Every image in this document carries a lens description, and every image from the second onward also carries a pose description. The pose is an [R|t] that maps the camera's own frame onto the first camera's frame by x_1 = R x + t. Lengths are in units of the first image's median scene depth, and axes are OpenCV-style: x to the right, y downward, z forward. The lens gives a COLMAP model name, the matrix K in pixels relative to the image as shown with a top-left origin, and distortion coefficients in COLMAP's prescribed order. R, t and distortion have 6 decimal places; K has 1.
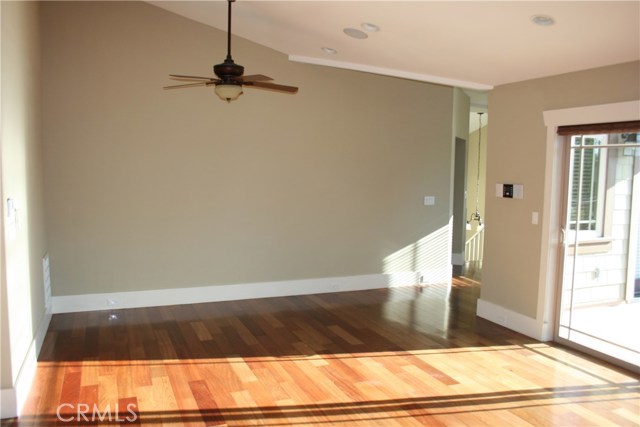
lens RADIAL K [[530.1, 0, 319.3], [0, 530.1, 214.2], [0, 0, 1]] dist [-0.087740, -0.001341]
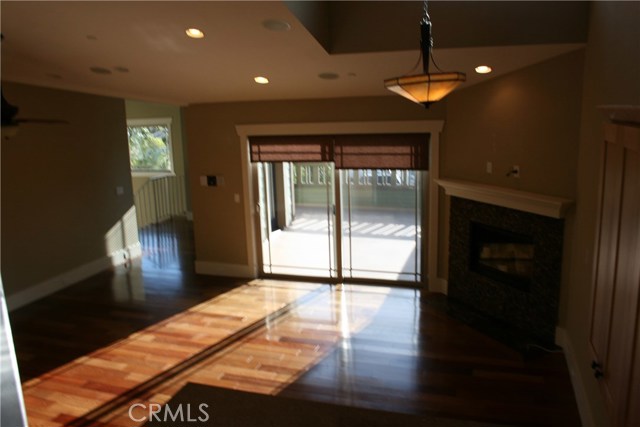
lens RADIAL K [[530.1, 0, 315.5], [0, 530.1, 213.3], [0, 0, 1]] dist [-0.087740, -0.001341]
pose [[0.671429, -0.186470, 0.717225, -0.598855], [0.114901, 0.982316, 0.147827, -0.170260], [-0.732107, -0.016845, 0.680982, -0.196232]]
